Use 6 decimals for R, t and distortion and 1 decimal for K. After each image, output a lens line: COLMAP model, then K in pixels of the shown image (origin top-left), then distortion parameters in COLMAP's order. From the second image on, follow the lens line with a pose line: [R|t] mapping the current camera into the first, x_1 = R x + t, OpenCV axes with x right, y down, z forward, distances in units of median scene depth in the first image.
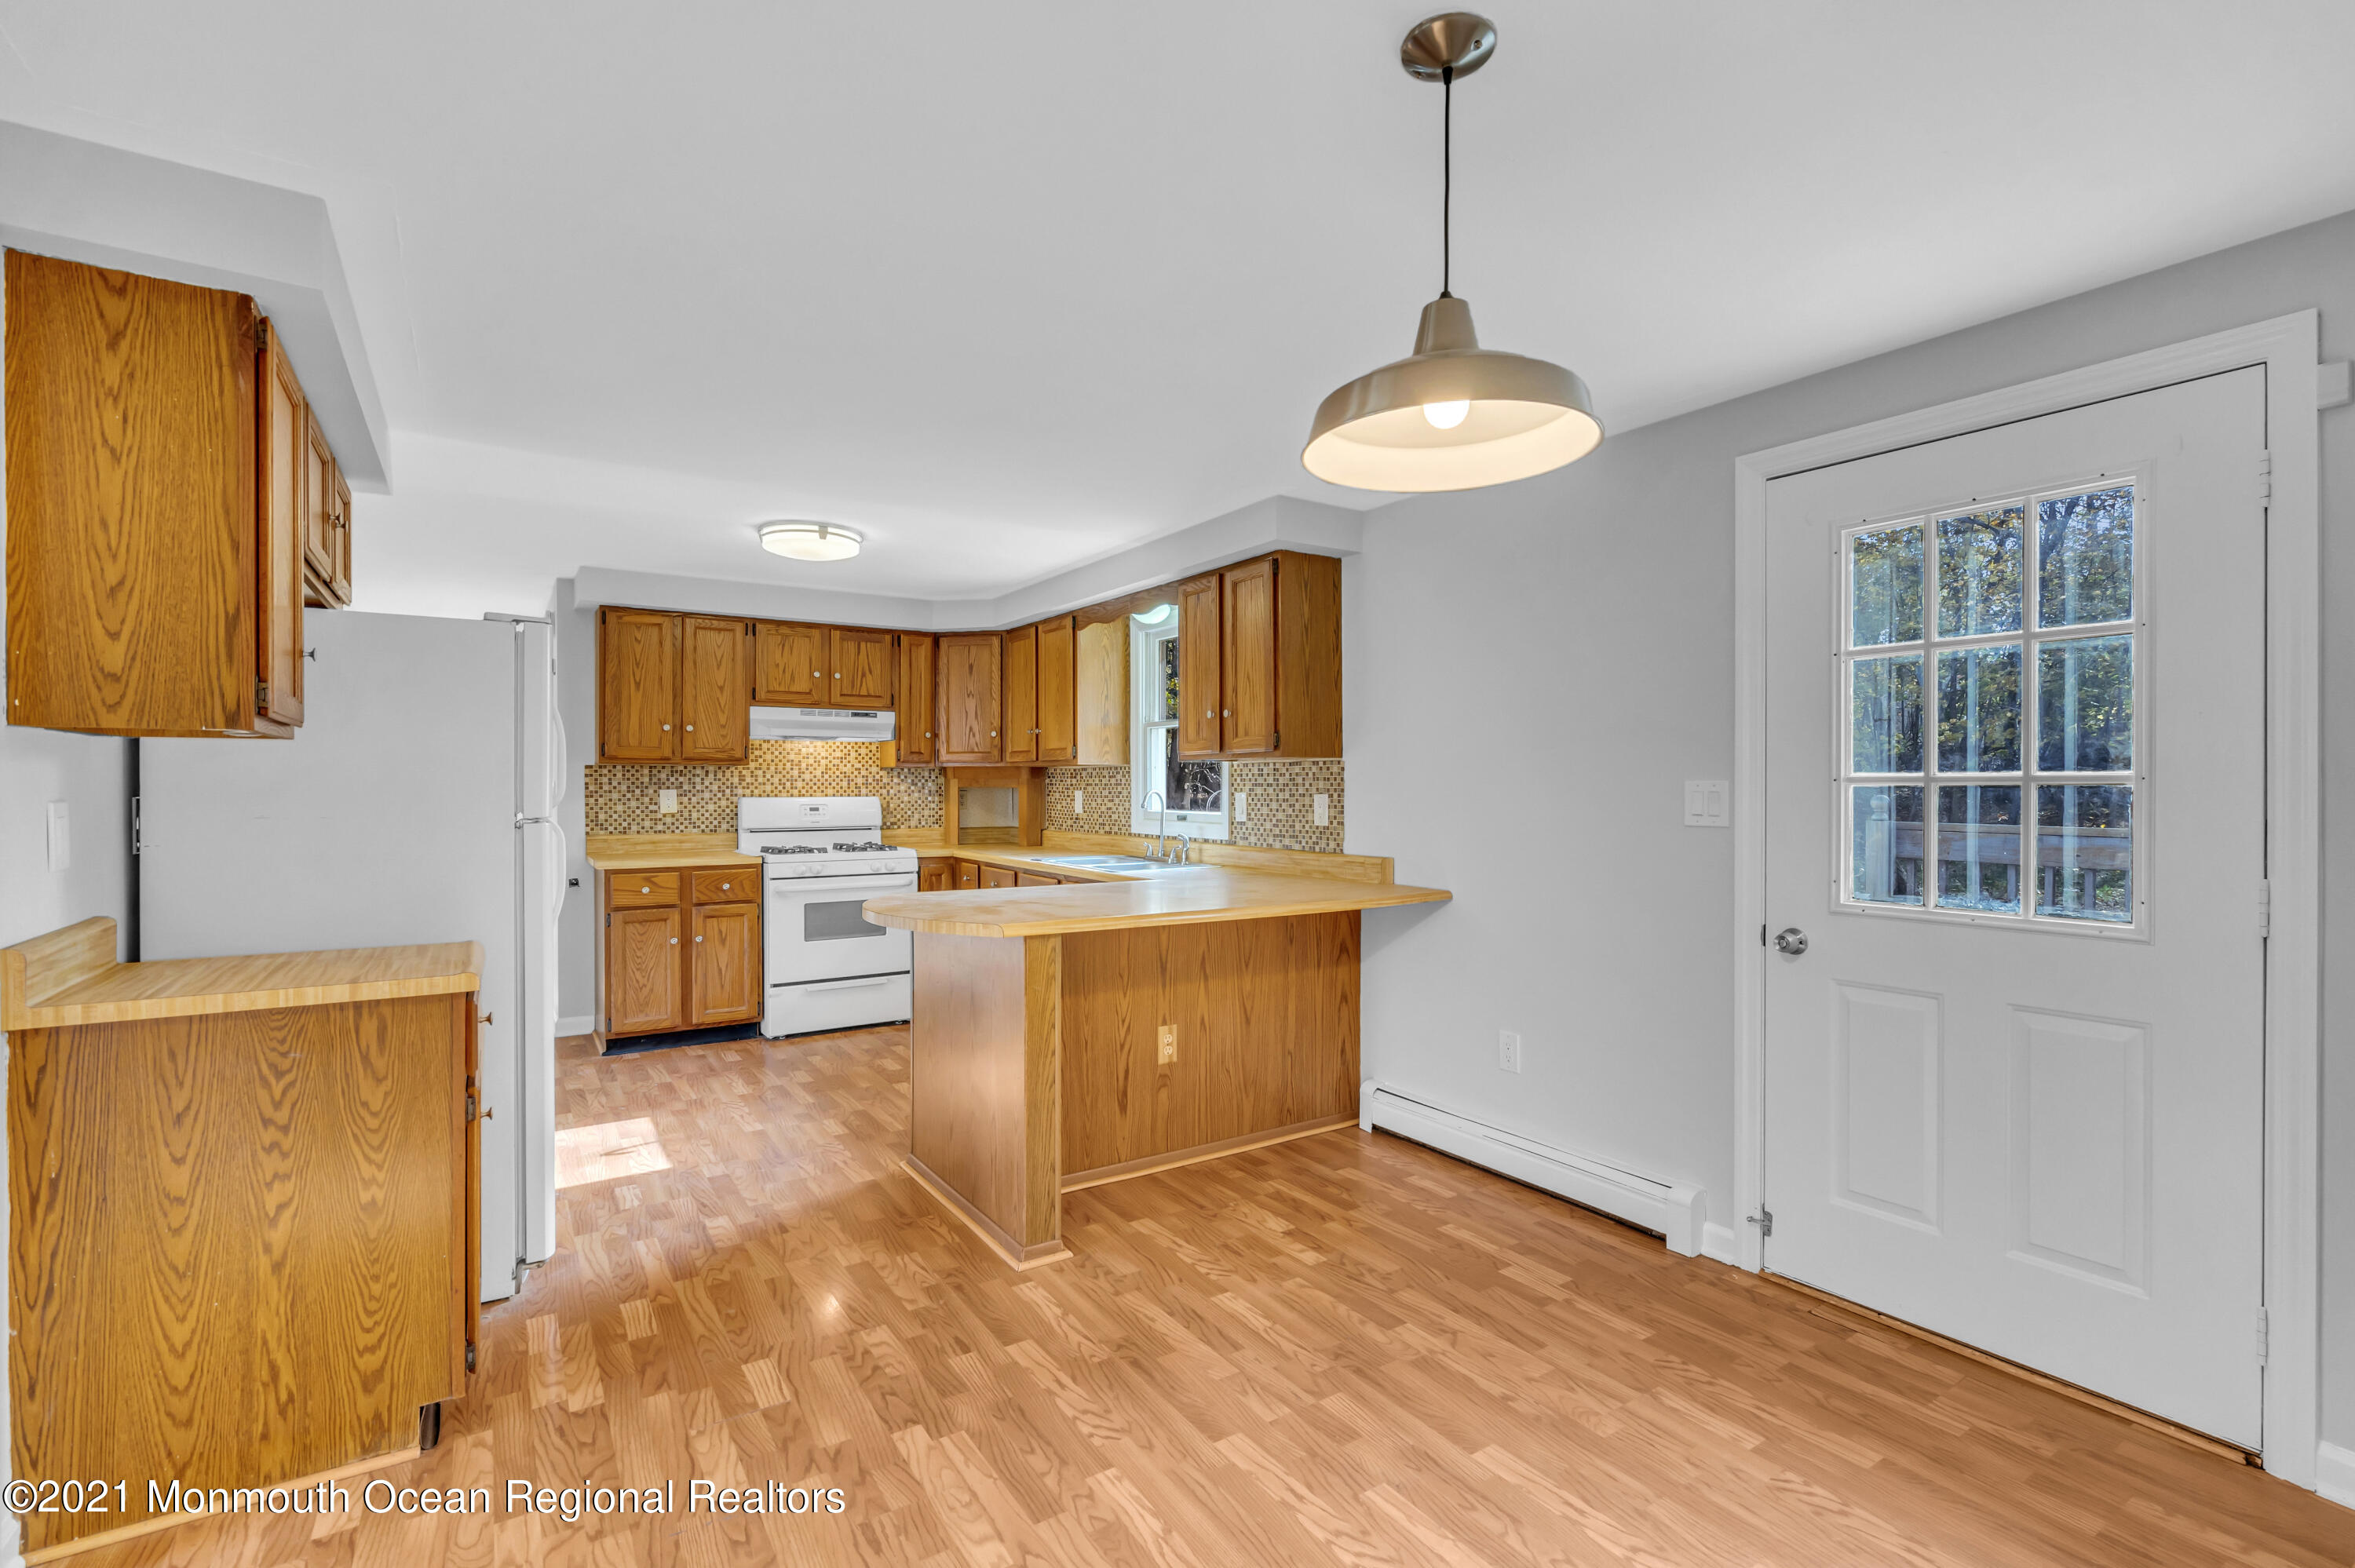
lens RADIAL K [[1065.2, 0, 1178.5], [0, 1065.2, 788.9], [0, 0, 1]] dist [-0.003901, 0.001244]
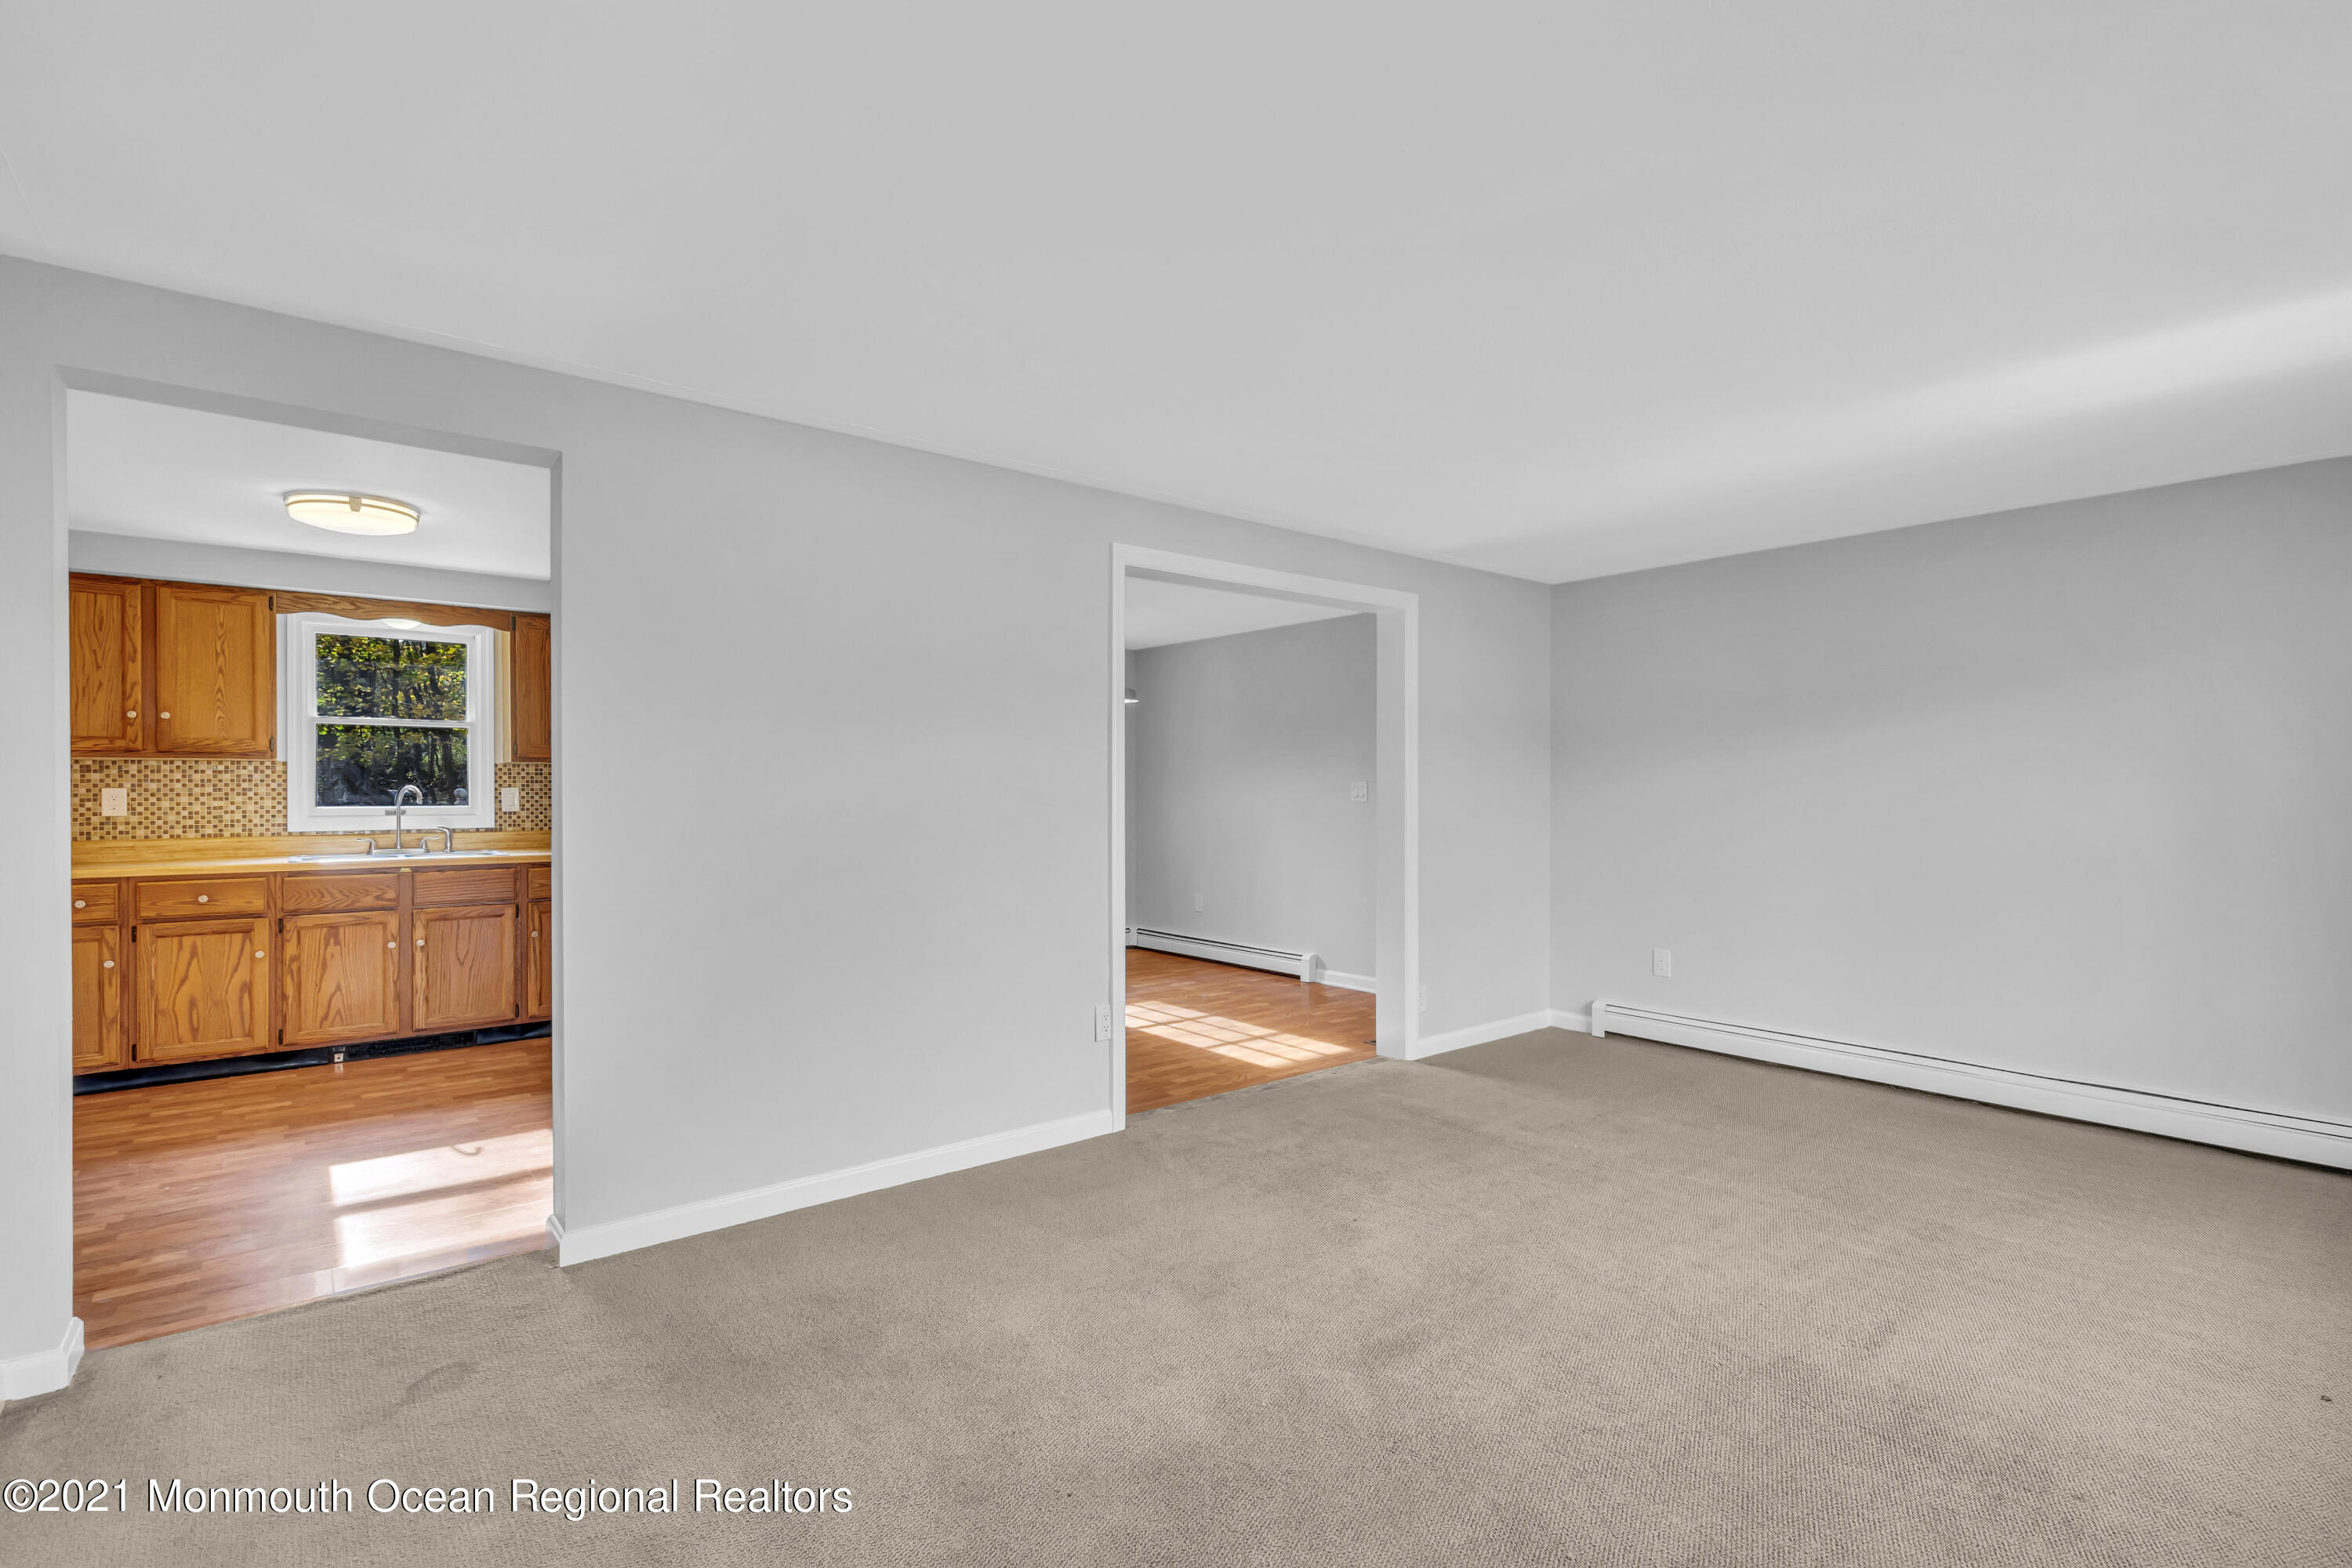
lens RADIAL K [[1096.6, 0, 1177.8], [0, 1096.6, 793.2], [0, 0, 1]] dist [-0.000140, 0.000255]
pose [[-0.106586, -0.007814, 0.994273, -1.477796], [0.003553, 0.999960, 0.008239, 0.002233], [-0.994297, 0.004411, -0.106553, 0.432761]]
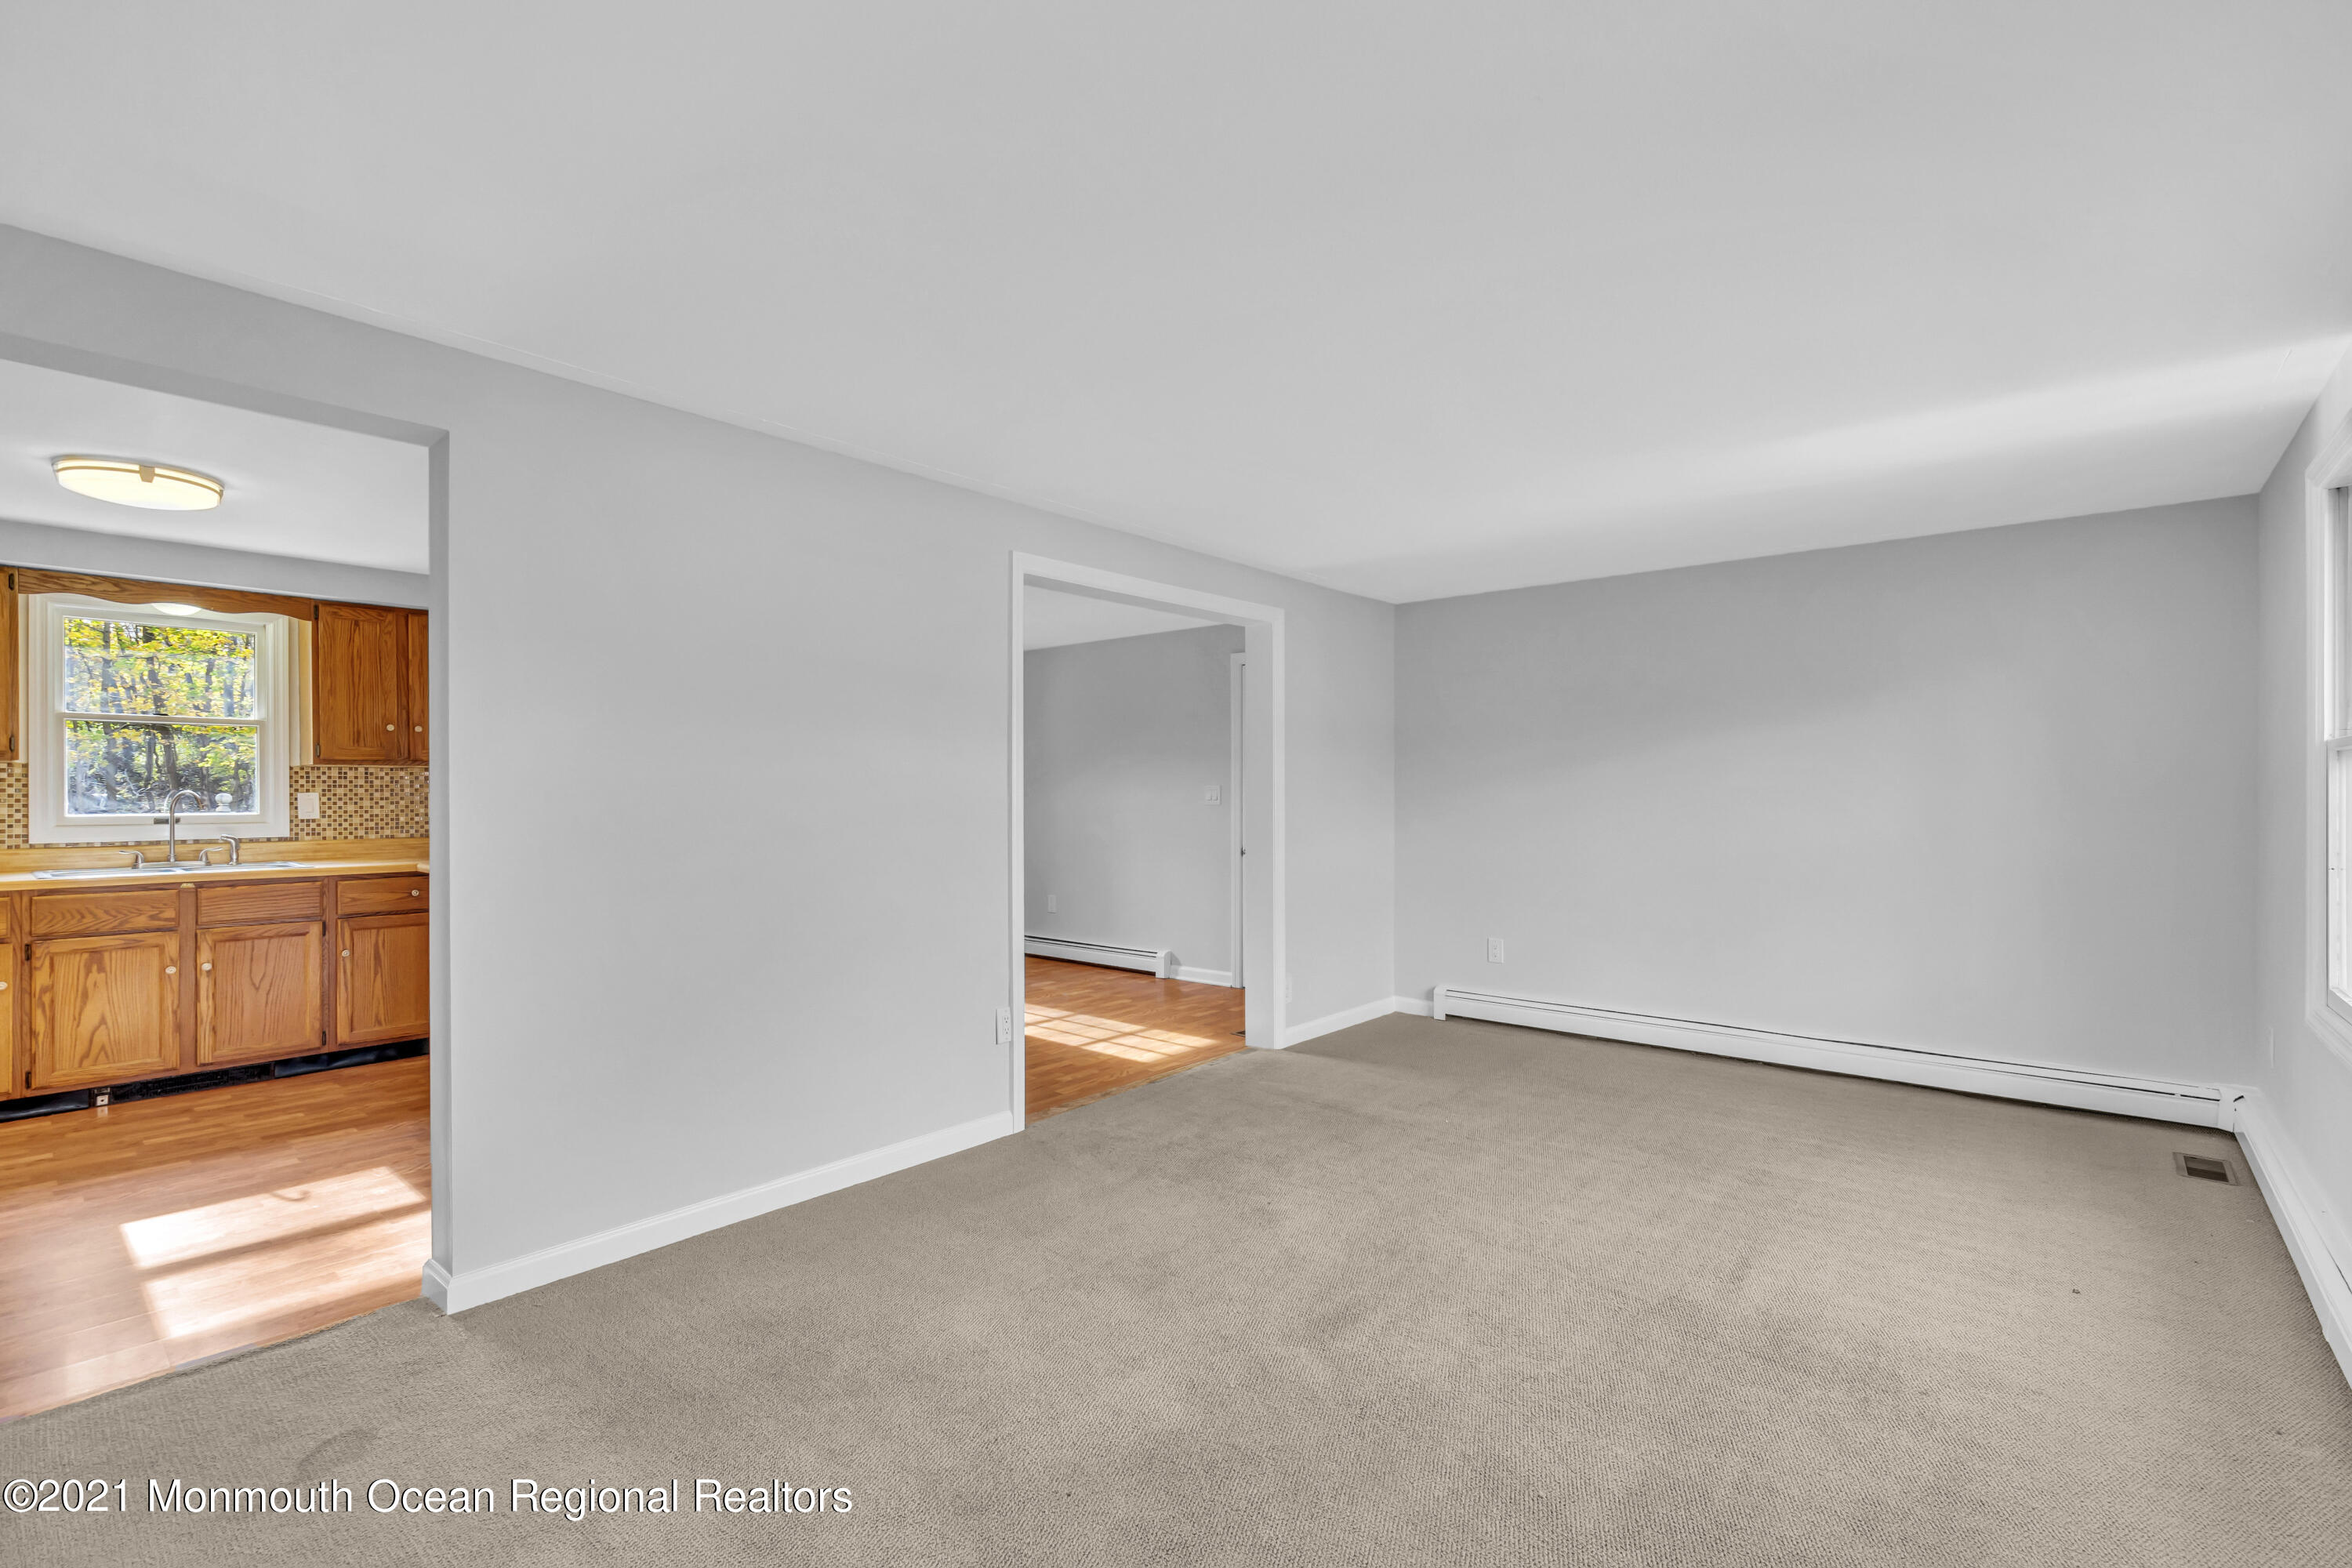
lens RADIAL K [[1064.0, 0, 1177.0], [0, 1064.0, 788.9], [0, 0, 1]] dist [-0.003901, 0.001244]
pose [[-0.283780, -0.001410, 0.958888, -1.461279], [0.004180, 0.999988, 0.002708, 0.000031], [-0.958880, 0.004777, -0.283771, 0.517709]]
